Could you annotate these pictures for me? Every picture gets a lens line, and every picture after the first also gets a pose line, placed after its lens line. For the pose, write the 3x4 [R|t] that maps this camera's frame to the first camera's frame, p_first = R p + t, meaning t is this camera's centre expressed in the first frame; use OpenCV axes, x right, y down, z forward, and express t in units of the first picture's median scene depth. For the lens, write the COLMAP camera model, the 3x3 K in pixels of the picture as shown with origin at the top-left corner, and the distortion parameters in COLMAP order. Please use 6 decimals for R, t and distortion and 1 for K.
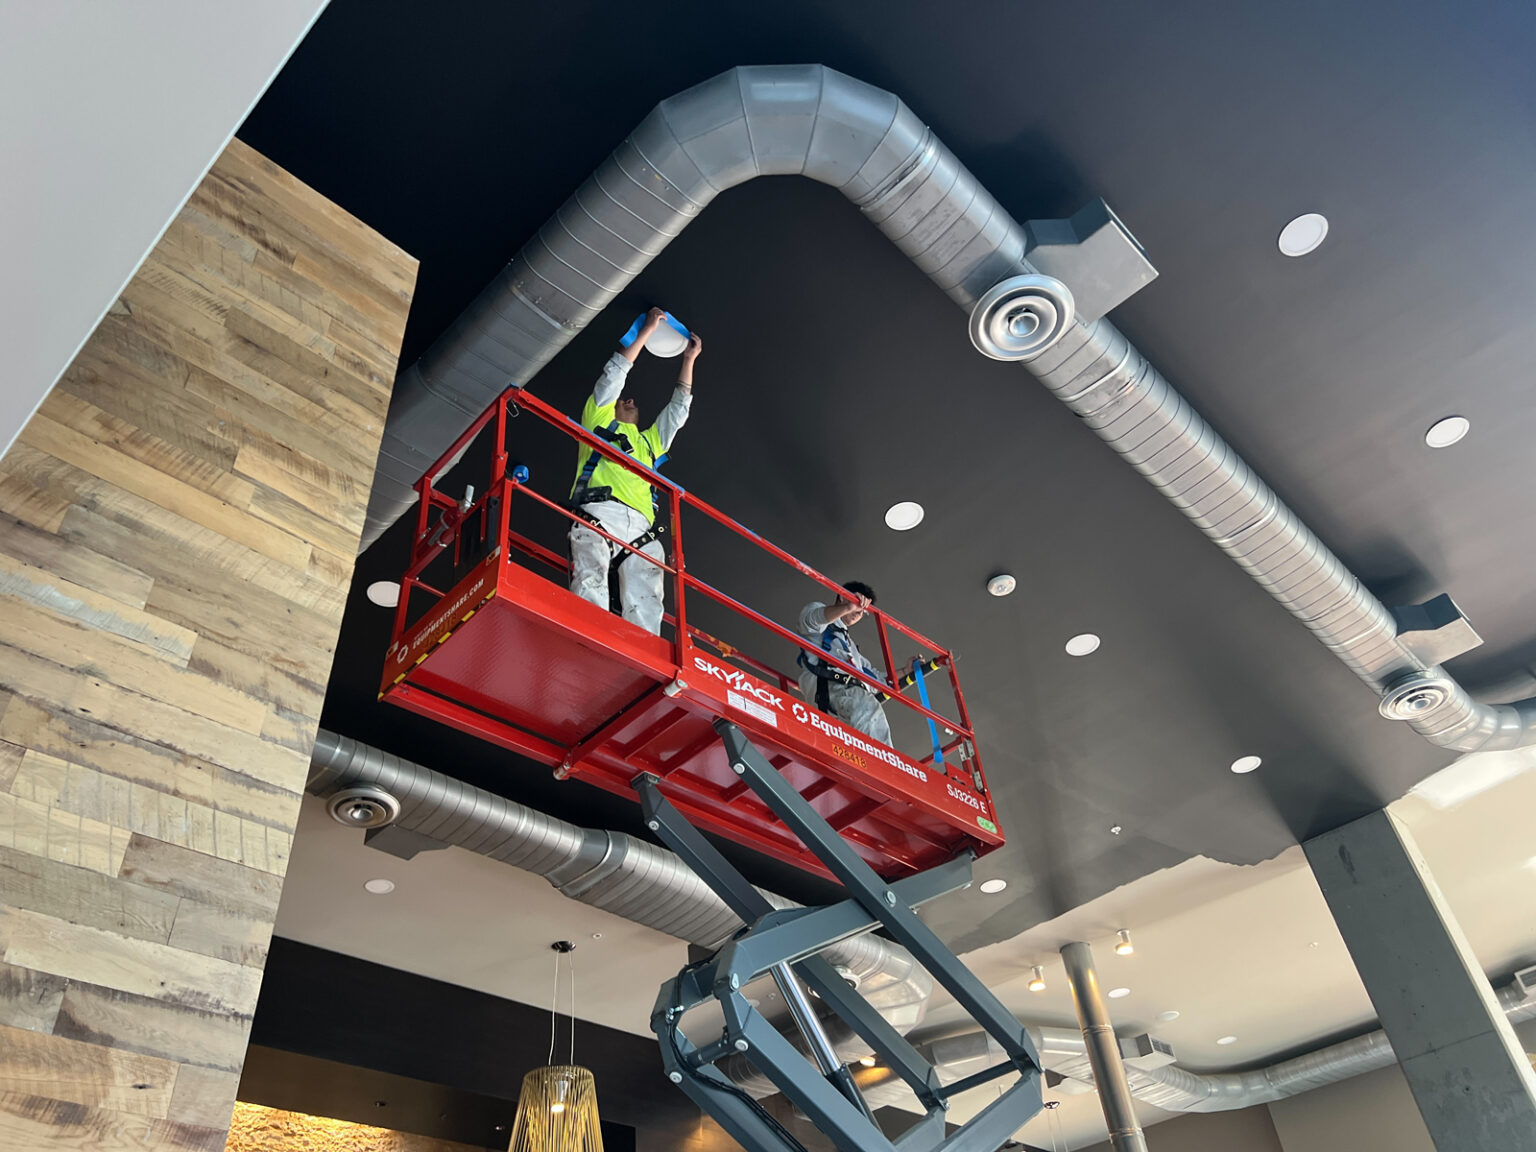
lens RADIAL K [[1142.5, 0, 768.0], [0, 1142.5, 576.0], [0, 0, 1]] dist [0.040607, -0.054823]
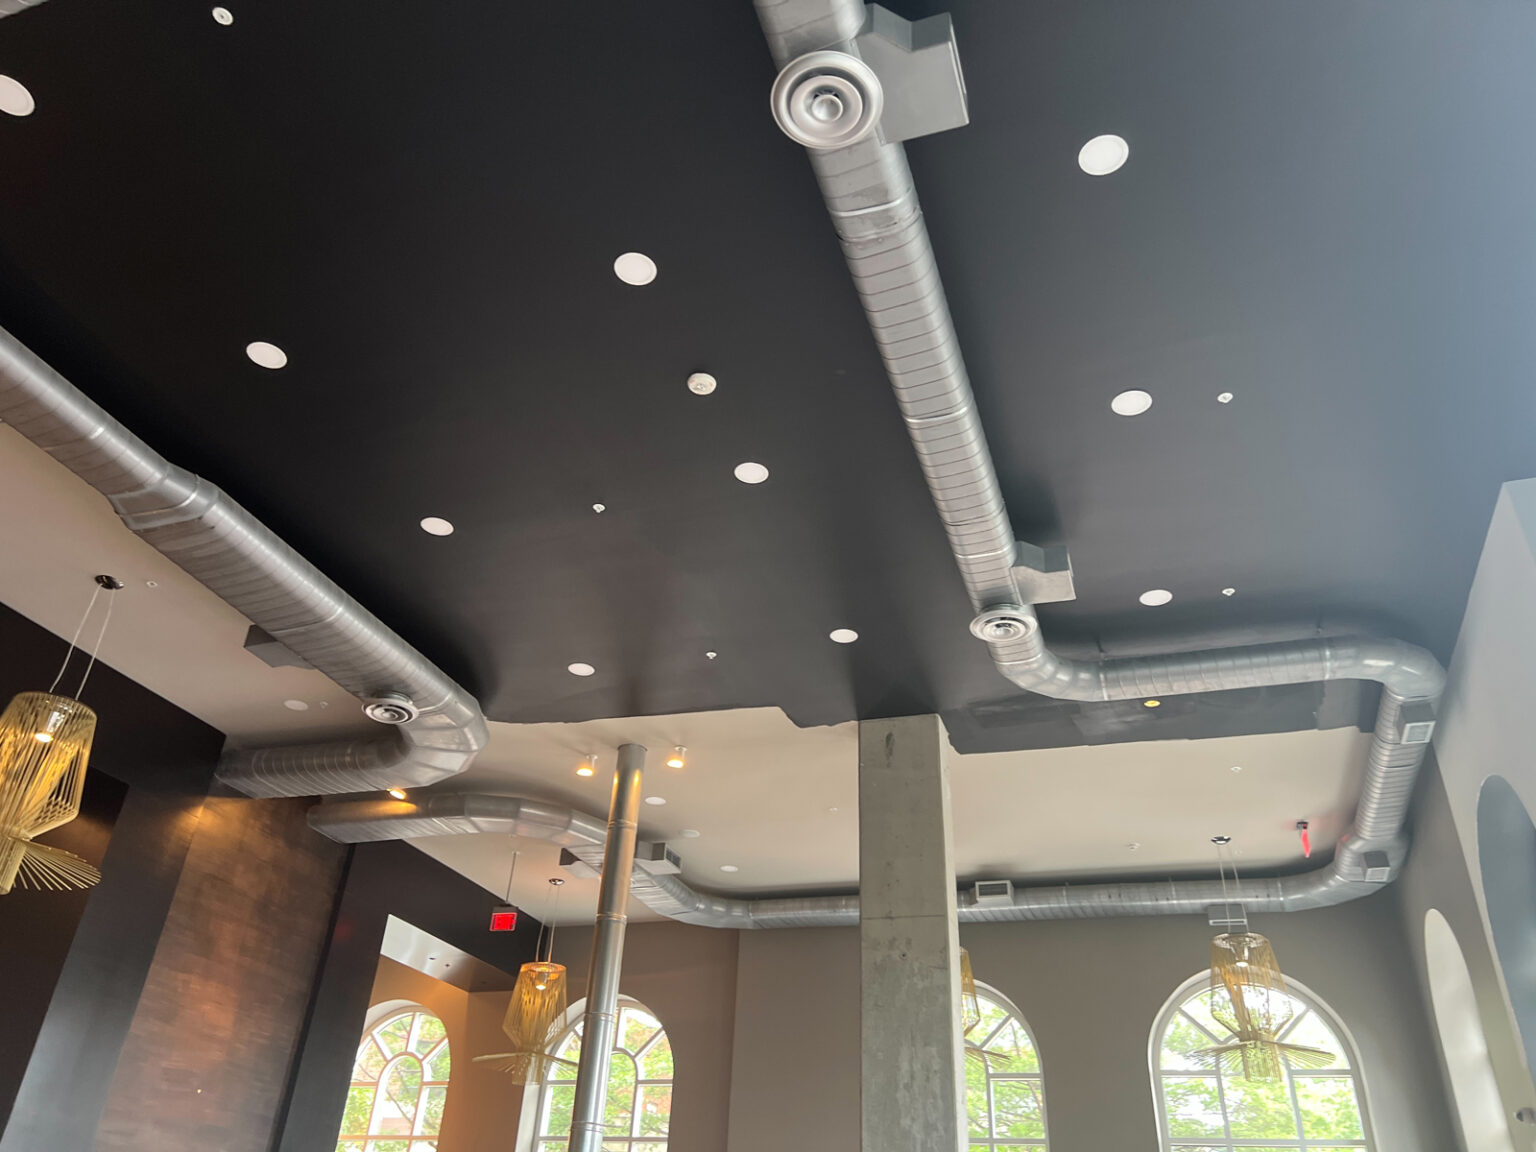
lens RADIAL K [[1136.4, 0, 762.8], [0, 1136.4, 562.3], [0, 0, 1]] dist [0.036048, -0.050703]
pose [[0.893525, 0.340412, 0.292800, 0.014049], [-0.381801, 0.919198, 0.096457, 0.025703], [-0.236306, -0.197978, 0.951296, 0.024142]]
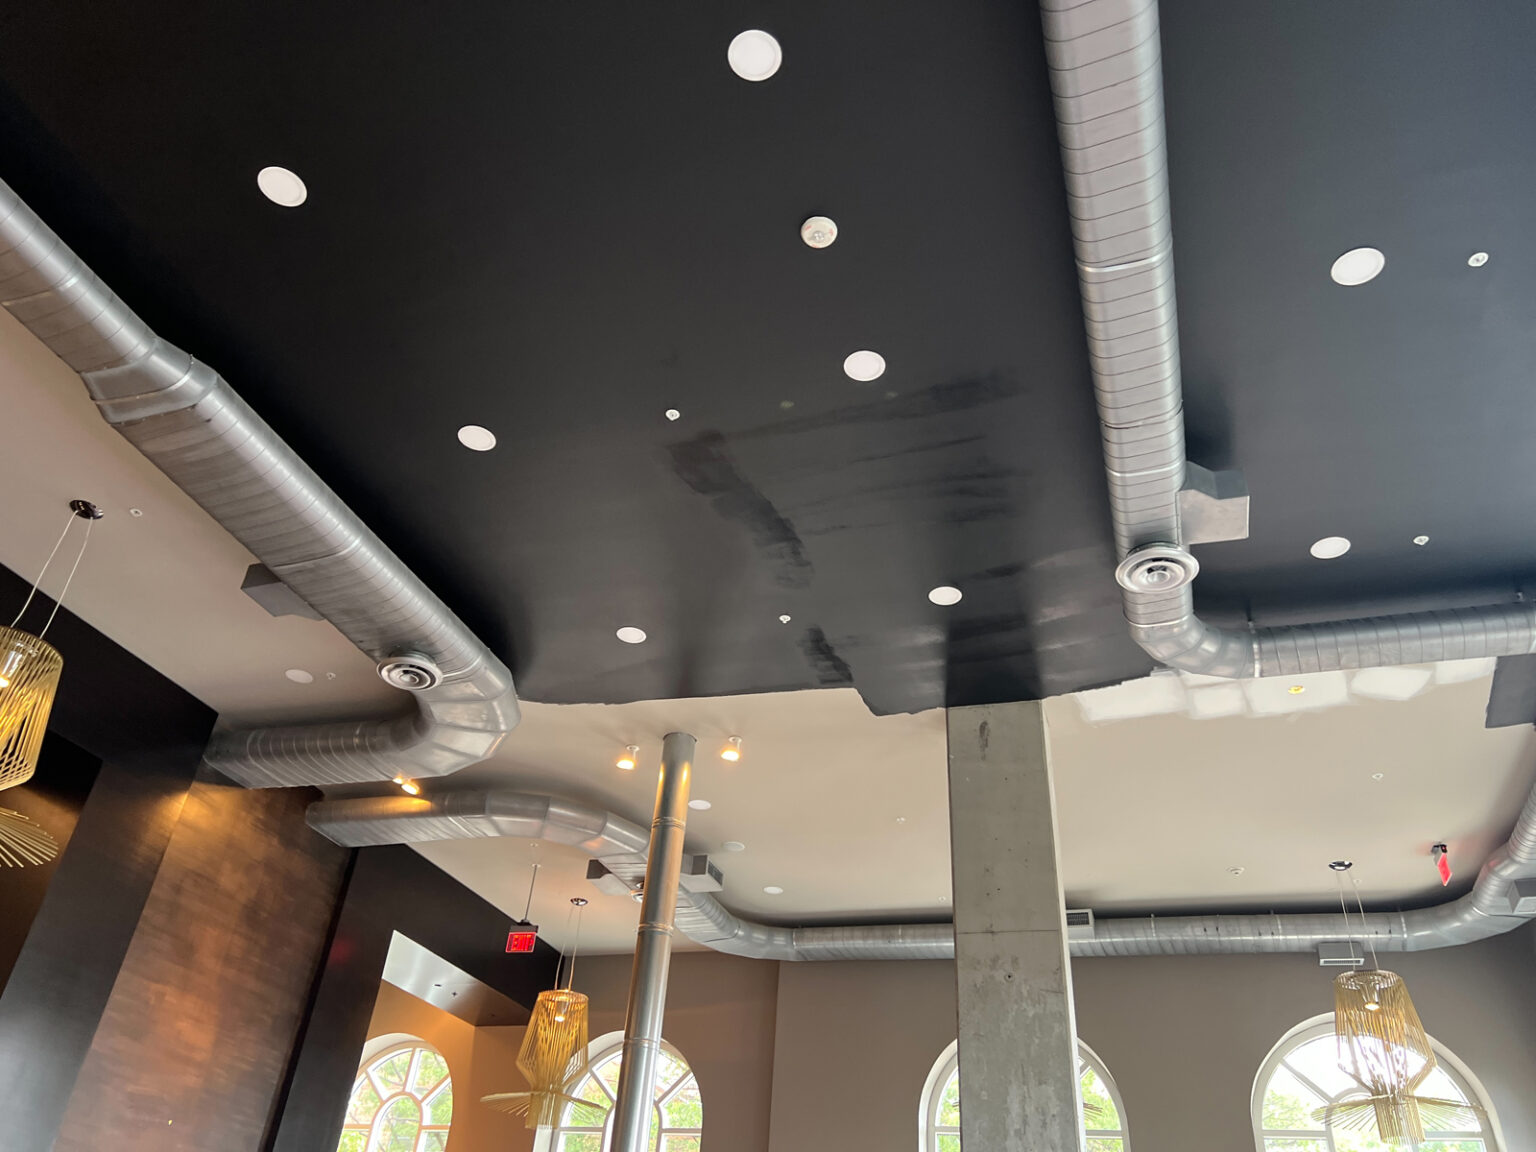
lens RADIAL K [[1142.5, 0, 768.0], [0, 1142.5, 576.0], [0, 0, 1]] dist [0.040607, -0.054823]
pose [[0.885527, 0.371479, 0.279007, 0.030303], [-0.403951, 0.912293, 0.067424, 0.133740], [-0.229490, -0.172411, 0.957919, 0.154414]]
